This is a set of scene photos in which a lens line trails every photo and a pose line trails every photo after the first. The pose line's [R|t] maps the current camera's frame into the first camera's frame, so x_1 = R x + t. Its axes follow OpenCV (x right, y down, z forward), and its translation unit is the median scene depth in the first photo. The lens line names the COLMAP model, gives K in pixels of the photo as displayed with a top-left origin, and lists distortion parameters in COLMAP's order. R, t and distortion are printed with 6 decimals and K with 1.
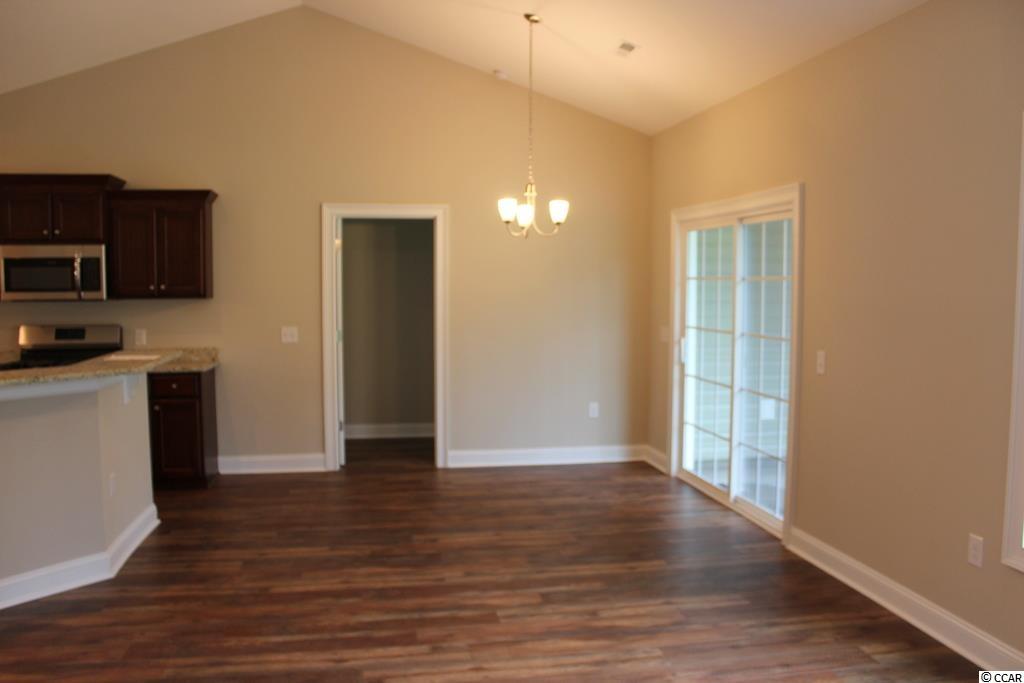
lens RADIAL K [[858.7, 0, 494.5], [0, 858.7, 343.6], [0, 0, 1]] dist [-0.172552, 0.147299]
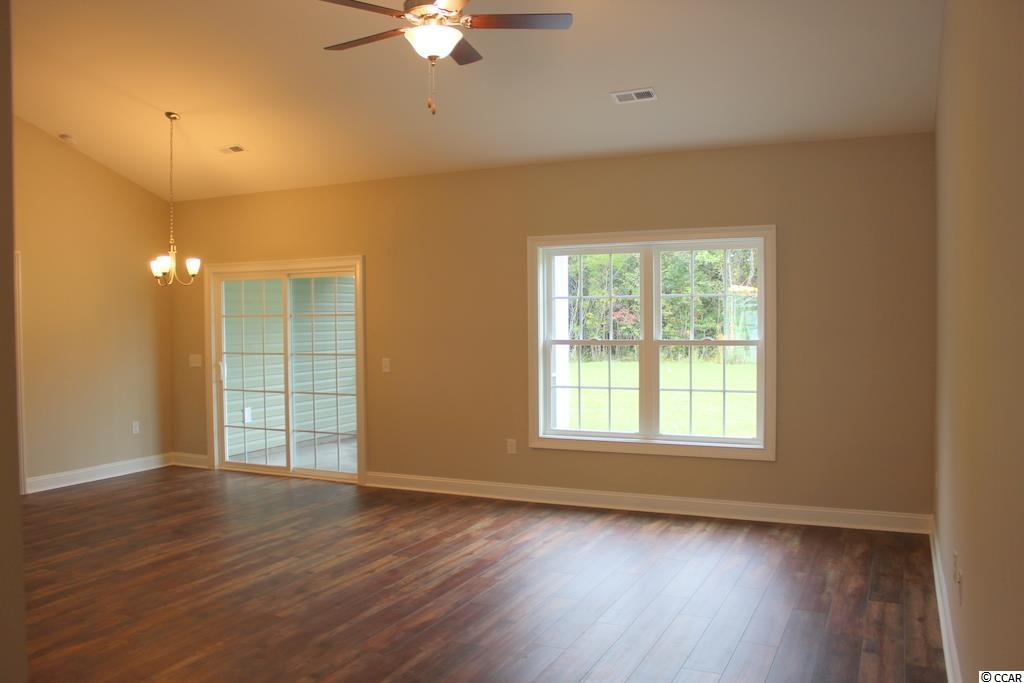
lens RADIAL K [[900.4, 0, 512.0], [0, 900.4, 341.5], [0, 0, 1]] dist [-0.099145, 0.004746]
pose [[0.563828, -0.030494, 0.825329, -0.953343], [0.070497, 0.997448, -0.011307, 0.013522], [-0.822878, 0.064558, 0.564539, -0.210801]]
